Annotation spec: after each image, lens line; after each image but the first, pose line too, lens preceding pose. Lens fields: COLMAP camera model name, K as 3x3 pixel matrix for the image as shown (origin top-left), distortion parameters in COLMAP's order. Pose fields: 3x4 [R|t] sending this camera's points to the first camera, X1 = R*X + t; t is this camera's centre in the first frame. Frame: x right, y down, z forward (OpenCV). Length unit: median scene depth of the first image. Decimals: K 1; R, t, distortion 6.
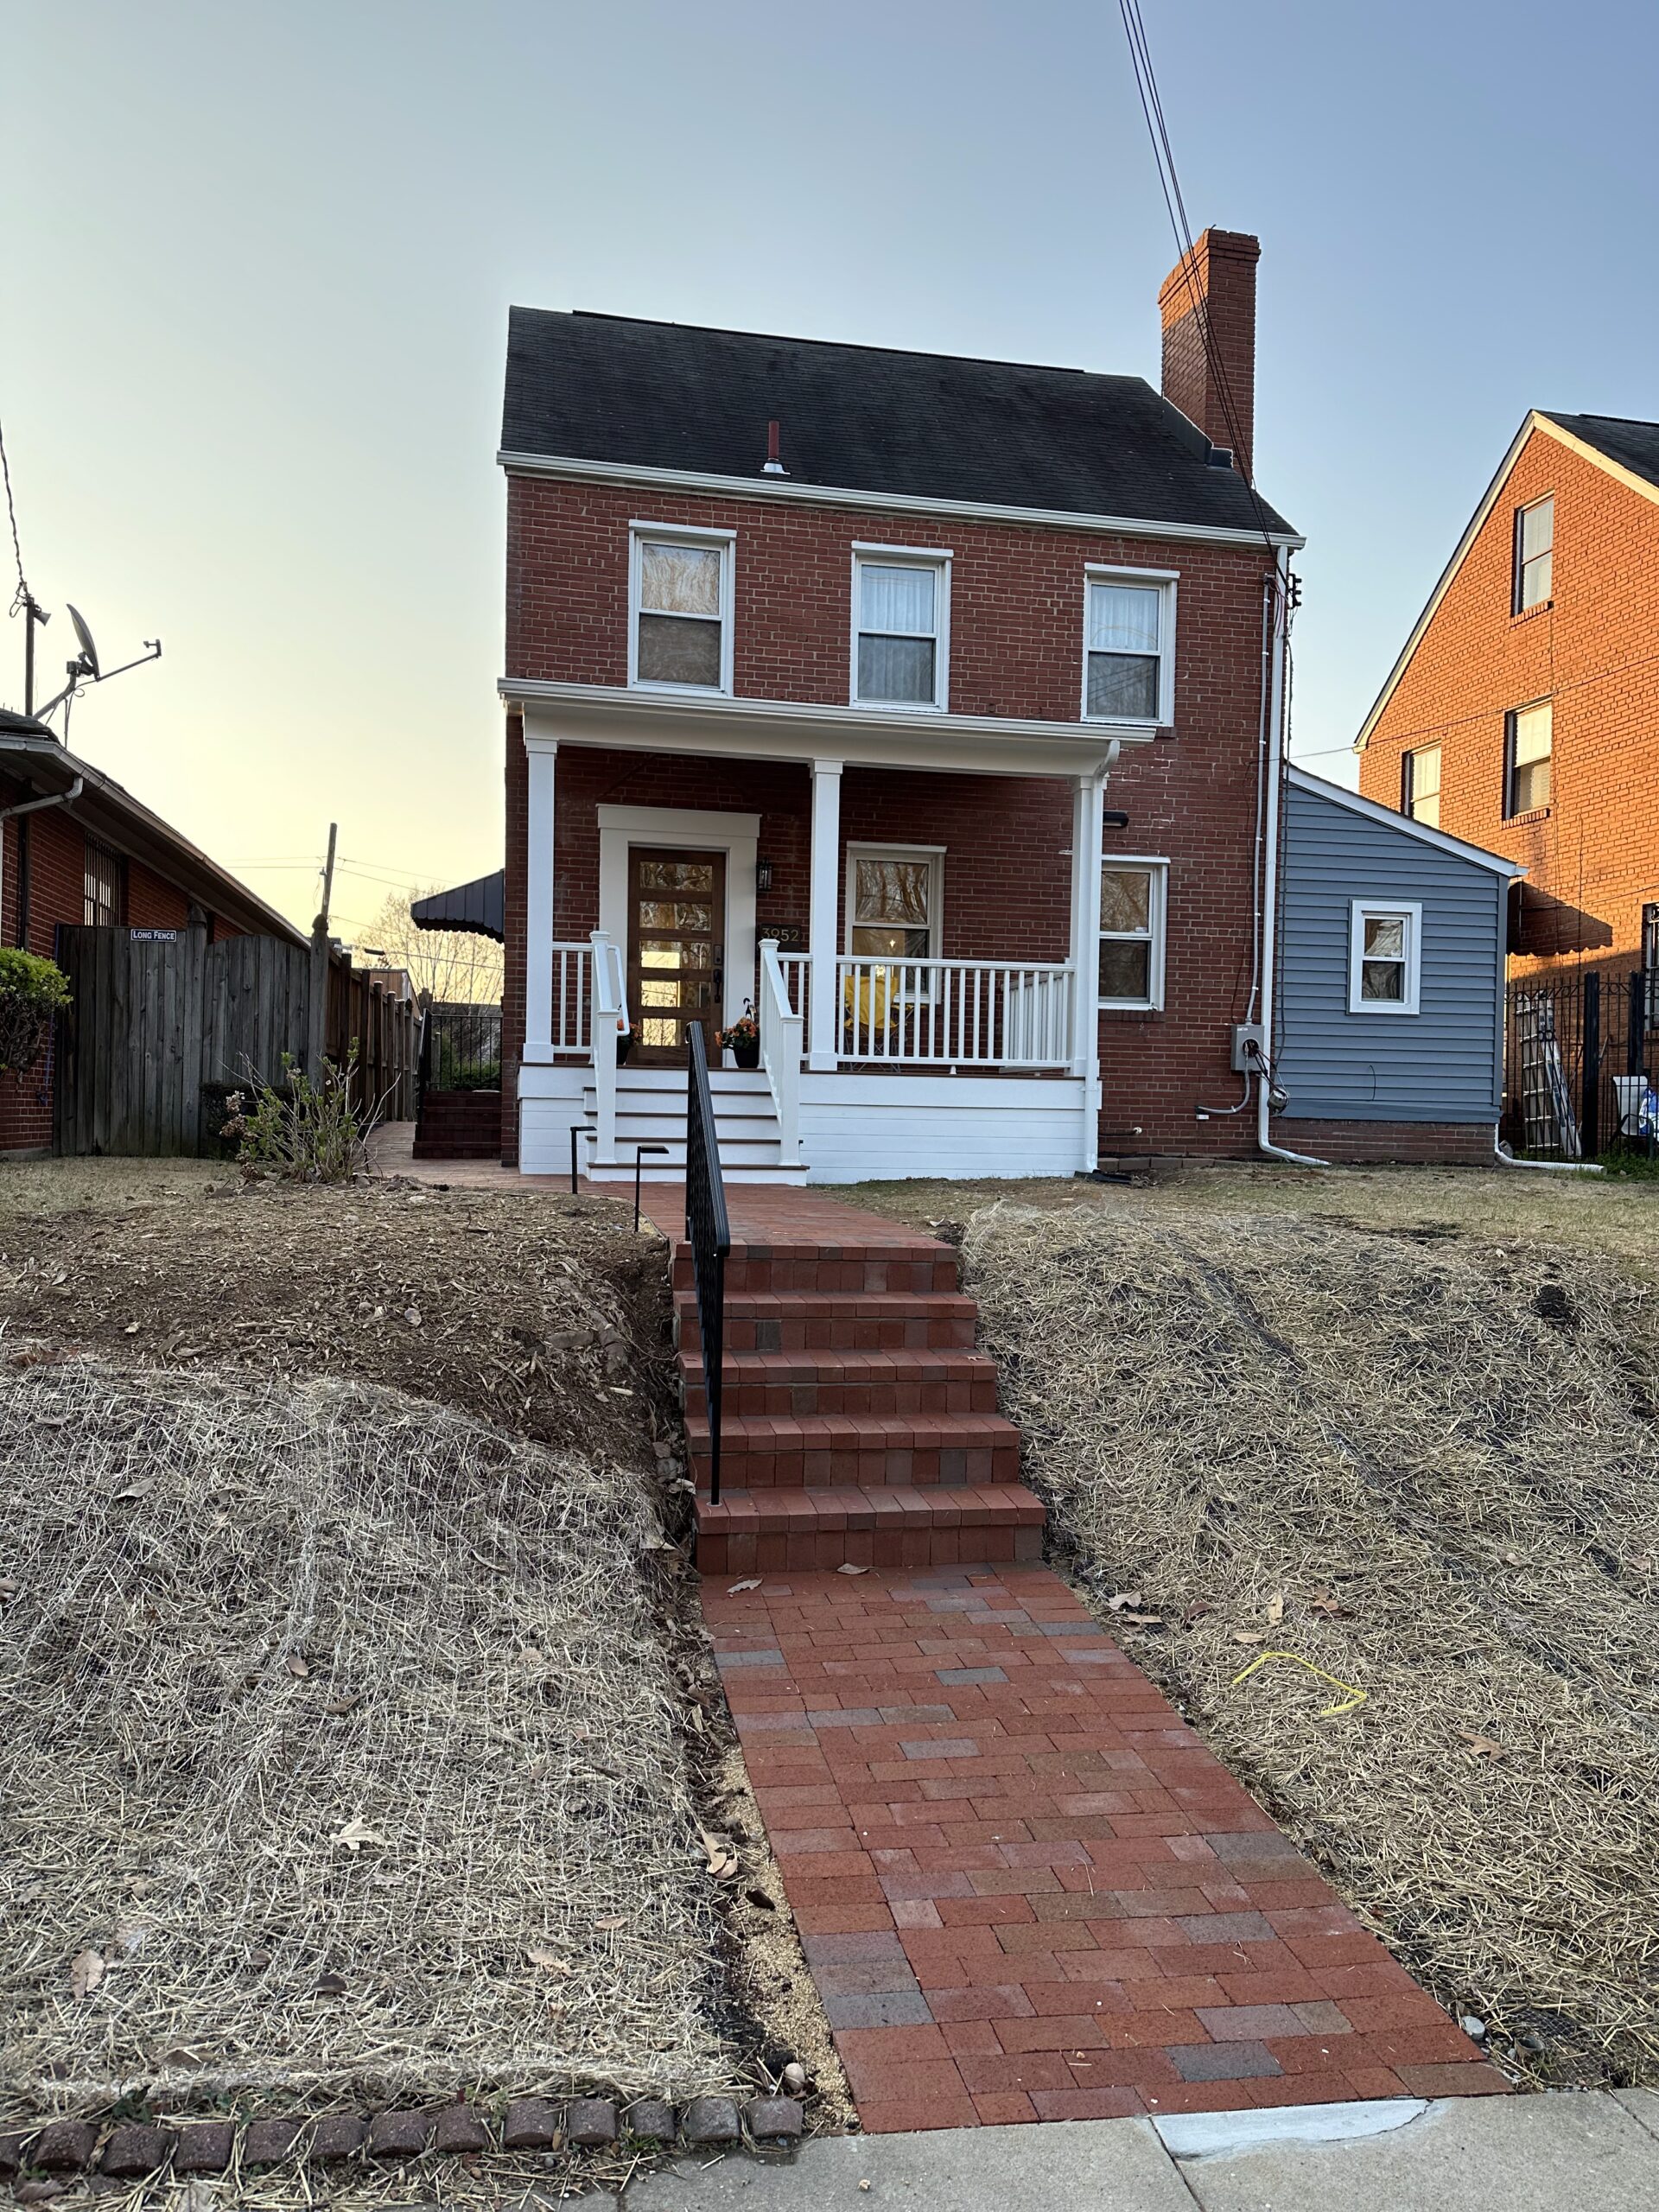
lens RADIAL K [[1576.4, 0, 824.9], [0, 1576.4, 1118.8], [0, 0, 1]] dist [0.083688, -0.072330]
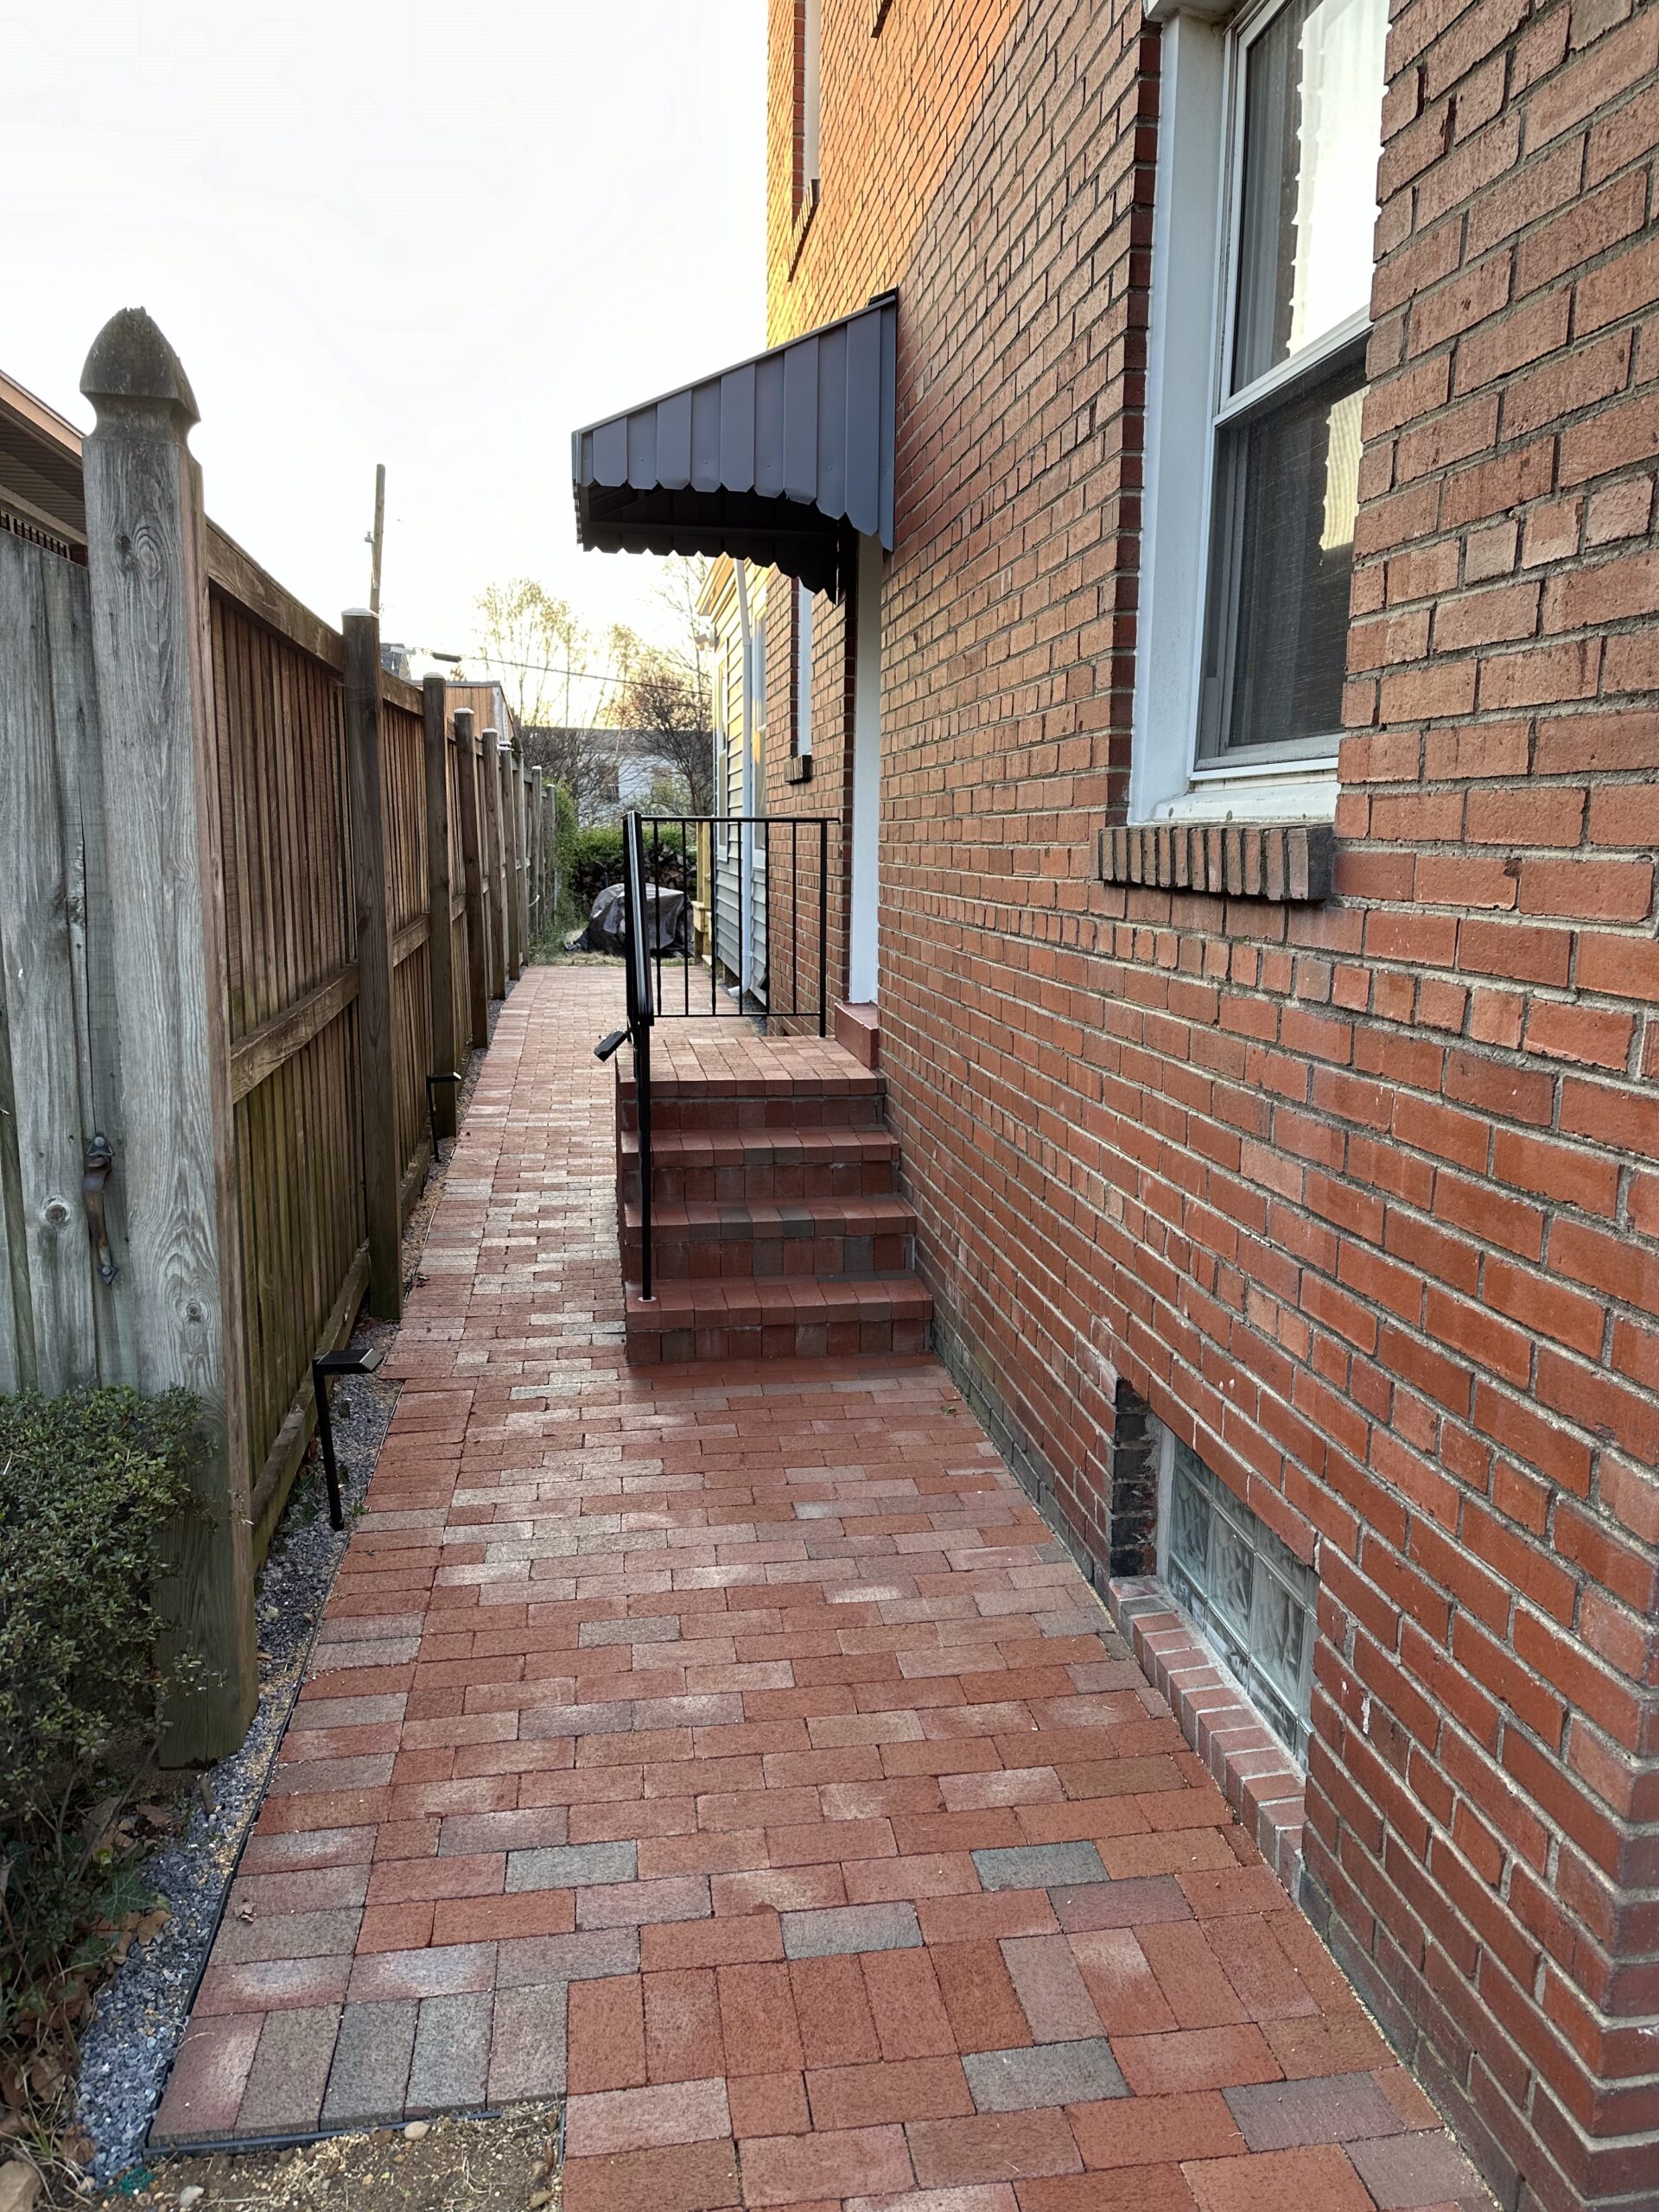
lens RADIAL K [[1576.4, 0, 820.2], [0, 1576.4, 1125.8], [0, 0, 1]] dist [0.083688, -0.072330]
pose [[0.998591, 0.005618, -0.052765, -0.123614], [0.003888, 0.983960, 0.178346, -0.039602], [0.052920, -0.178300, 0.982552, 0.429745]]
